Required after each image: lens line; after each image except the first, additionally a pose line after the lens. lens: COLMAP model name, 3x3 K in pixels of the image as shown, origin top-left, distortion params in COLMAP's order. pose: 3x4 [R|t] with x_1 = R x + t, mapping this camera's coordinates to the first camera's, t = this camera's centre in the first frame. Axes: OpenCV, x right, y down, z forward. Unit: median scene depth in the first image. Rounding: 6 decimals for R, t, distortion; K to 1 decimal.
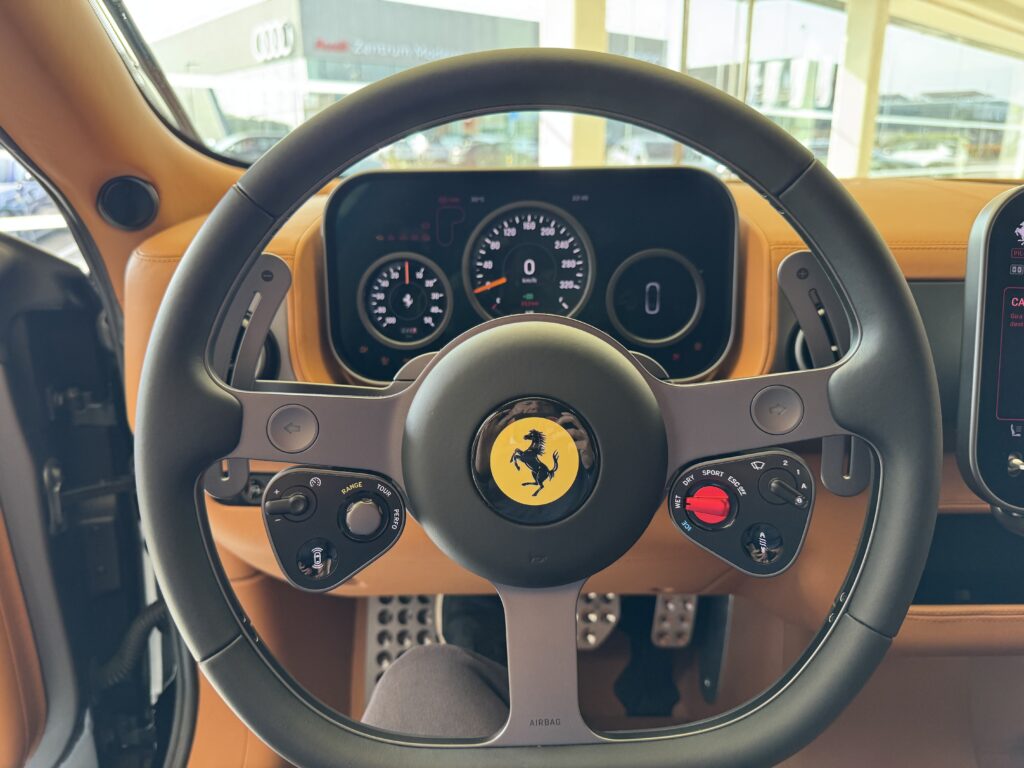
lens RADIAL K [[732.3, 0, 514.3], [0, 732.3, 393.6], [0, 0, 1]] dist [0.038894, -0.045015]
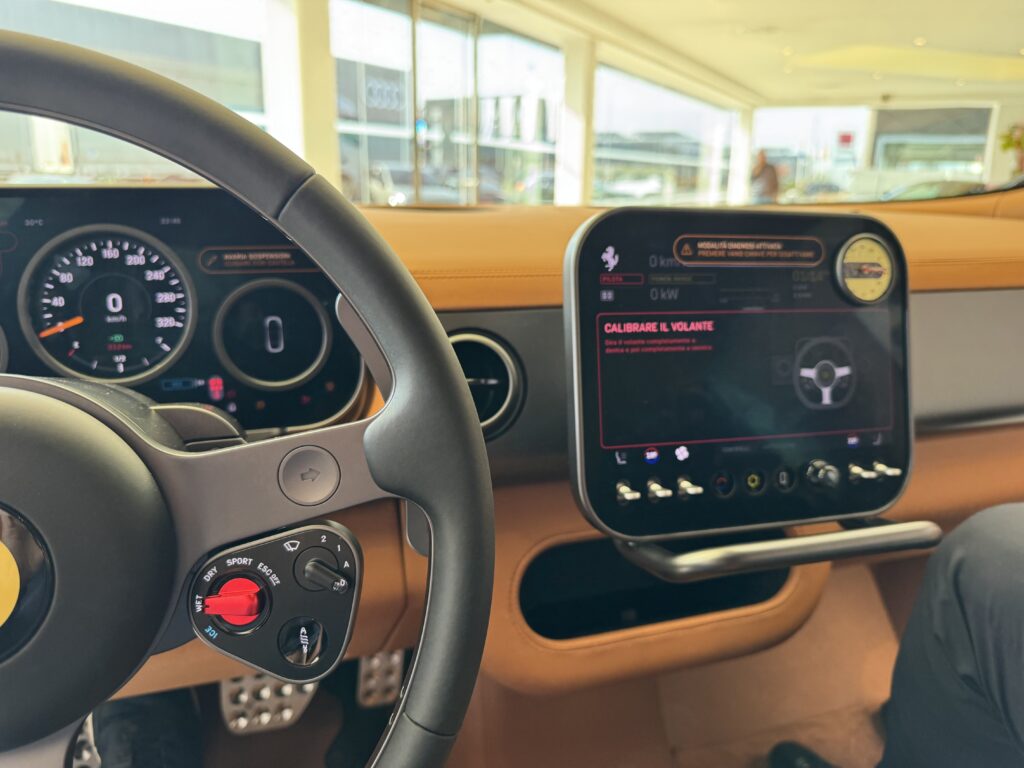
lens RADIAL K [[732.3, 0, 508.7], [0, 732.3, 381.2], [0, 0, 1]] dist [0.038894, -0.045015]
pose [[0.952635, -0.062700, 0.297584, 0.190834], [0.076949, 0.996370, -0.036400, -0.020706], [-0.294221, 0.057575, 0.954002, 0.083362]]
